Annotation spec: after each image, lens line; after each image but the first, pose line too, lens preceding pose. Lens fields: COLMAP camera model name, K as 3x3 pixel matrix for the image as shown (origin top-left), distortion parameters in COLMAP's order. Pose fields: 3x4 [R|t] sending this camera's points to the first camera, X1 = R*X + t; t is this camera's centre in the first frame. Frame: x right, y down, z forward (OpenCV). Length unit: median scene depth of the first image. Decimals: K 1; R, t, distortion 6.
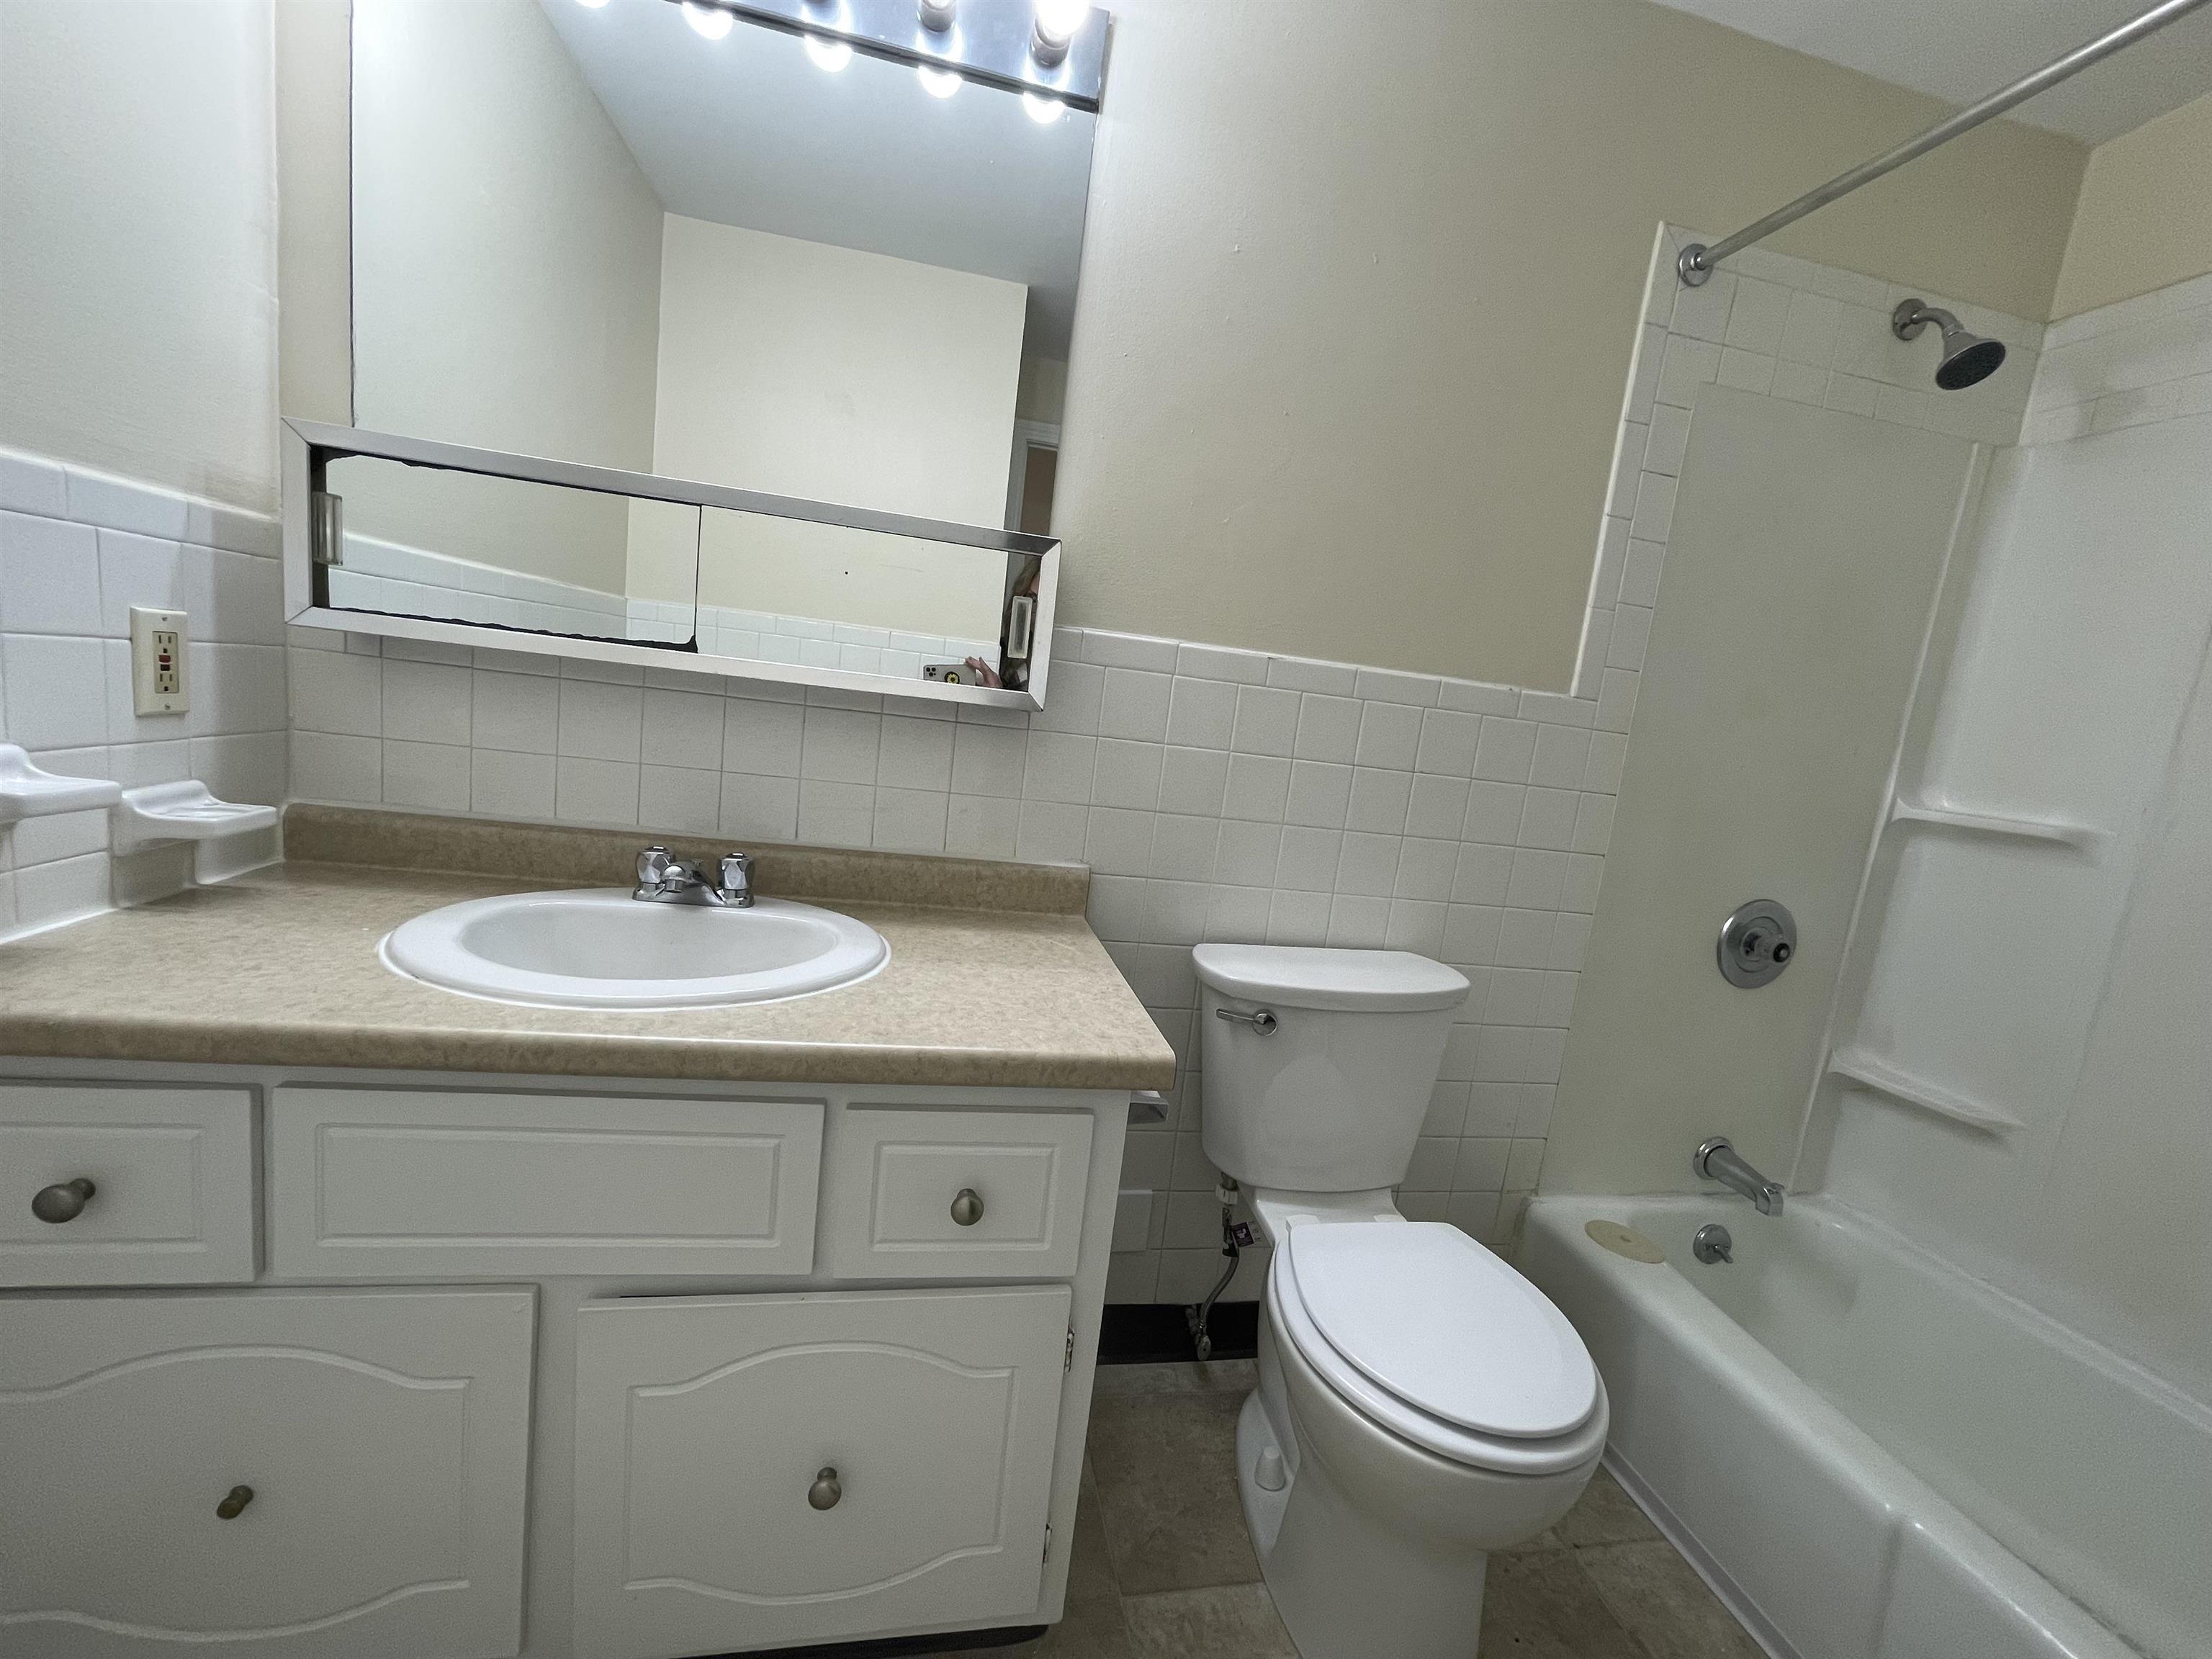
lens RADIAL K [[898.7, 0, 1101.6], [0, 898.7, 830.4], [0, 0, 1]] dist [-0.002296, 0.001935]
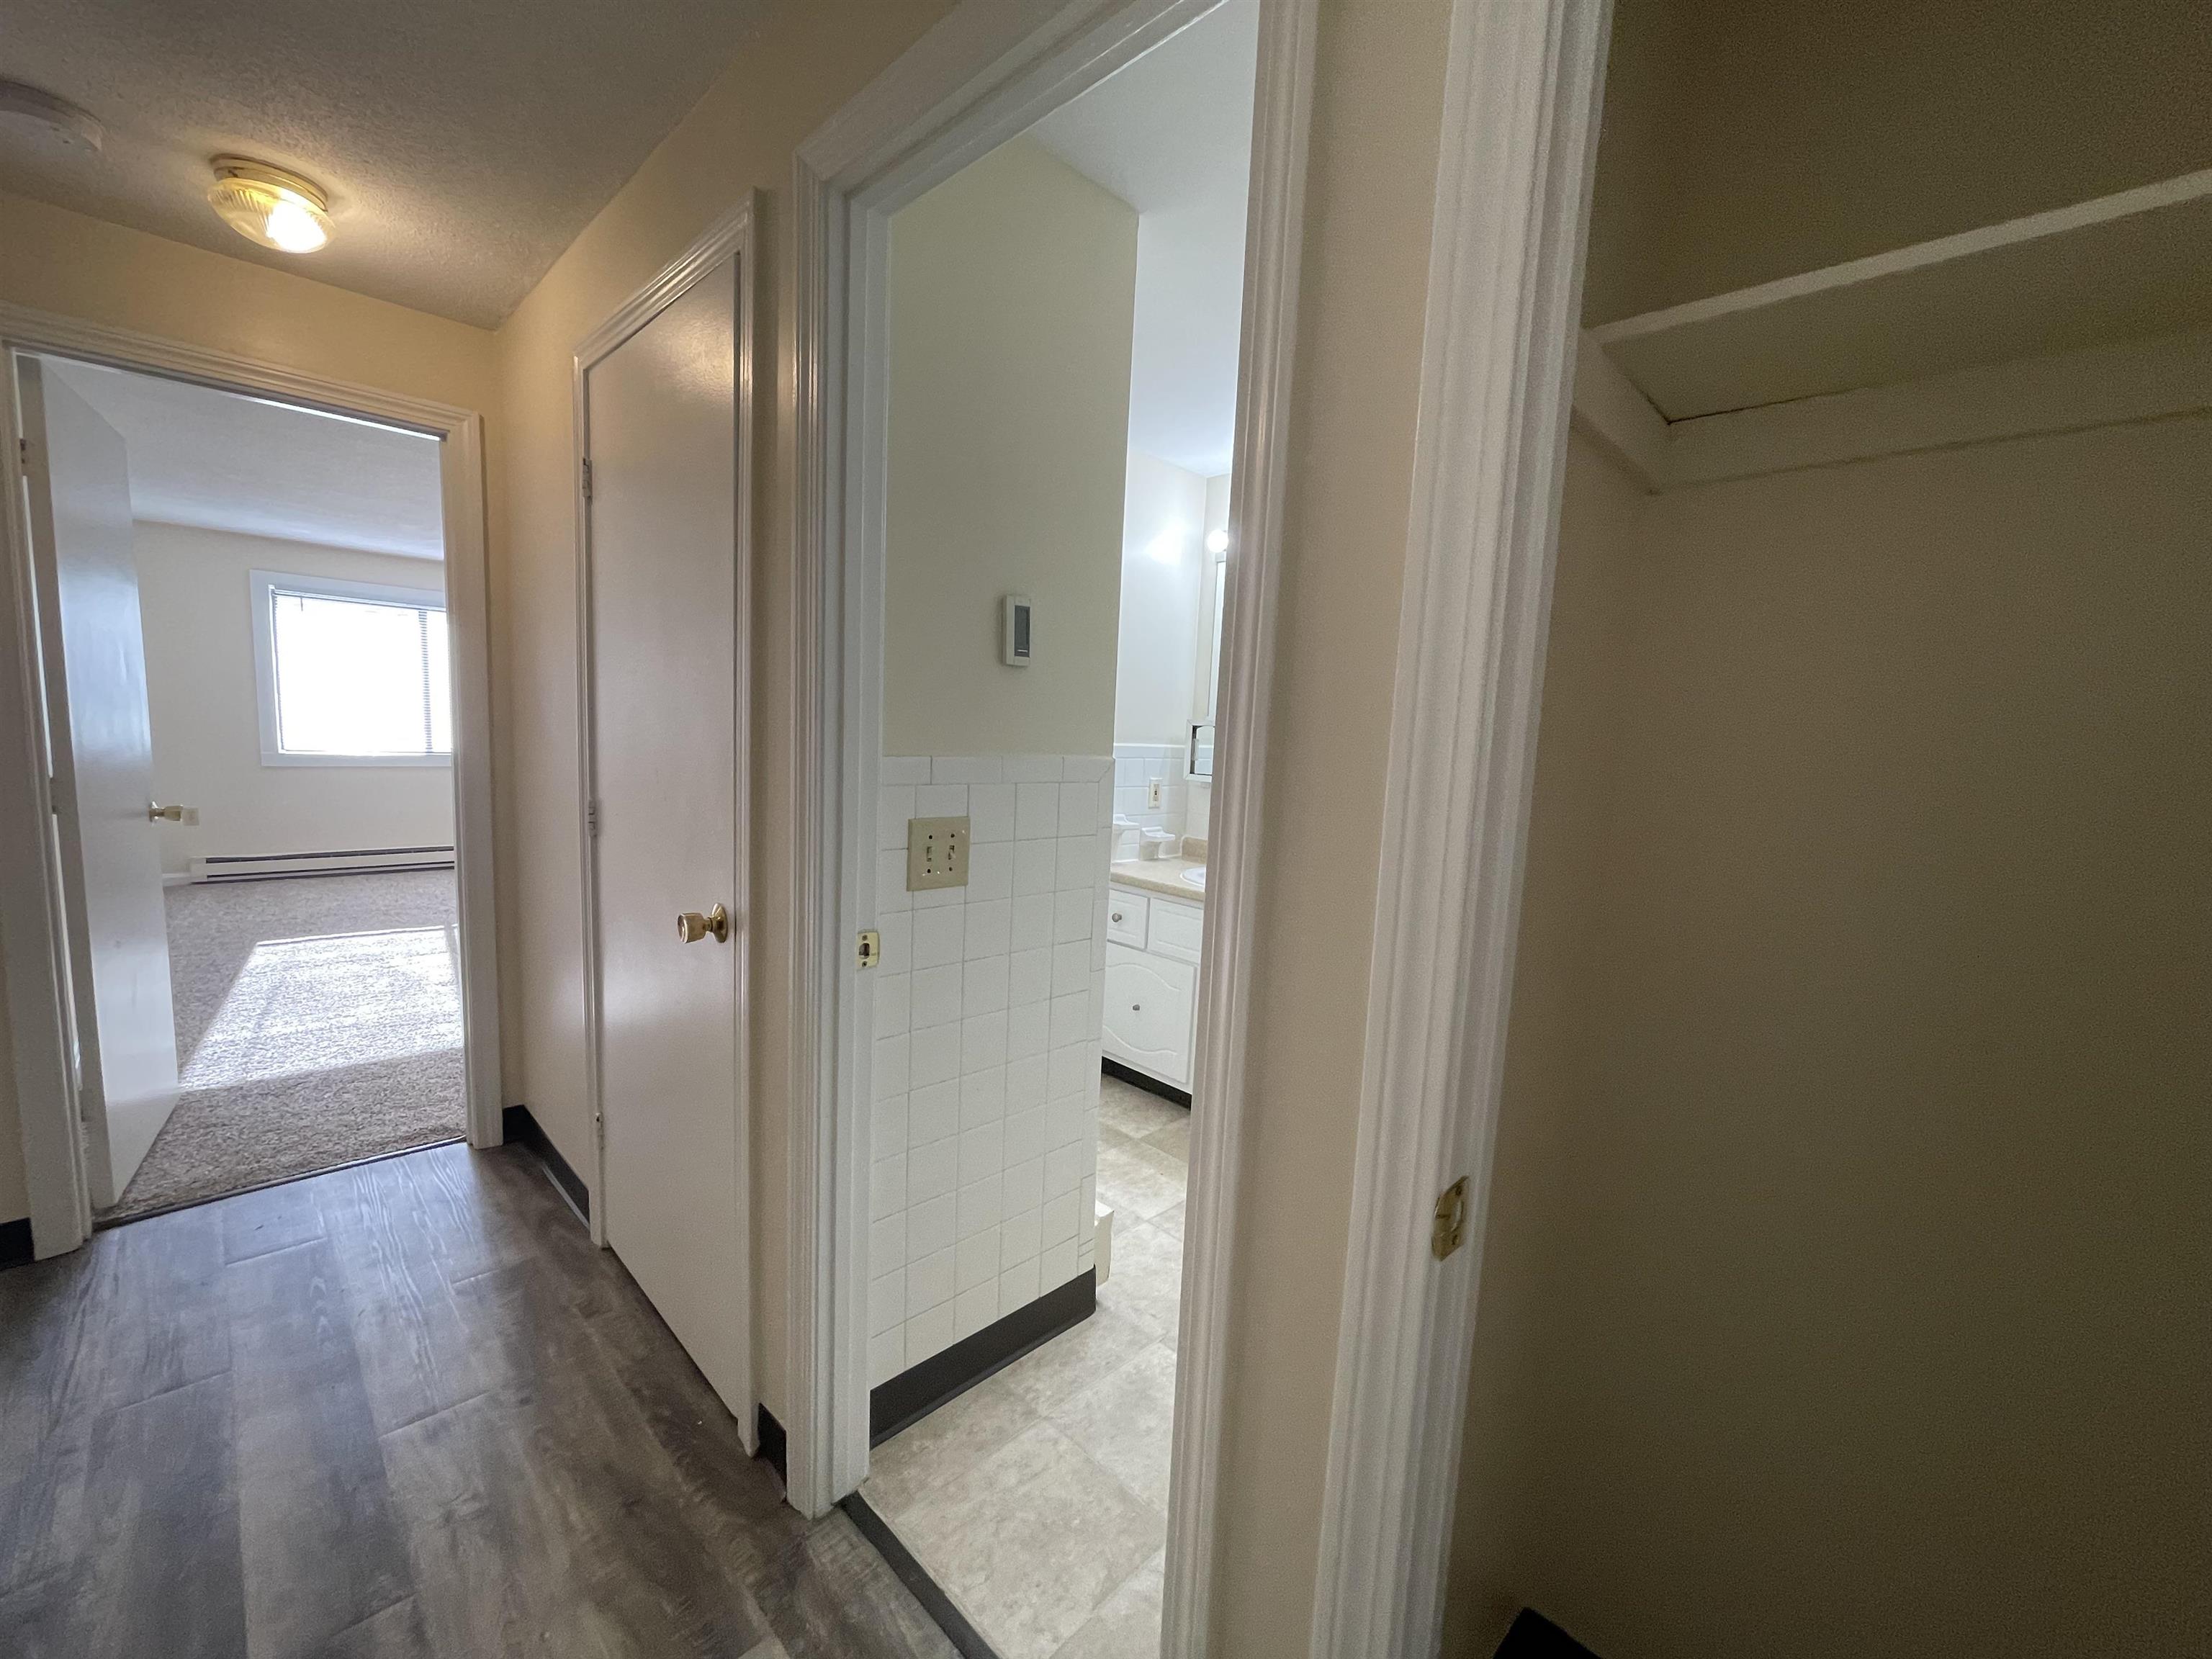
lens RADIAL K [[898.7, 0, 1104.6], [0, 898.7, 834.3], [0, 0, 1]] dist [-0.002296, 0.001935]
pose [[0.552433, 0.005688, -0.833538, 1.747001], [-0.103268, 0.992740, -0.061667, 0.209683], [0.827136, 0.120144, 0.549010, -1.064398]]
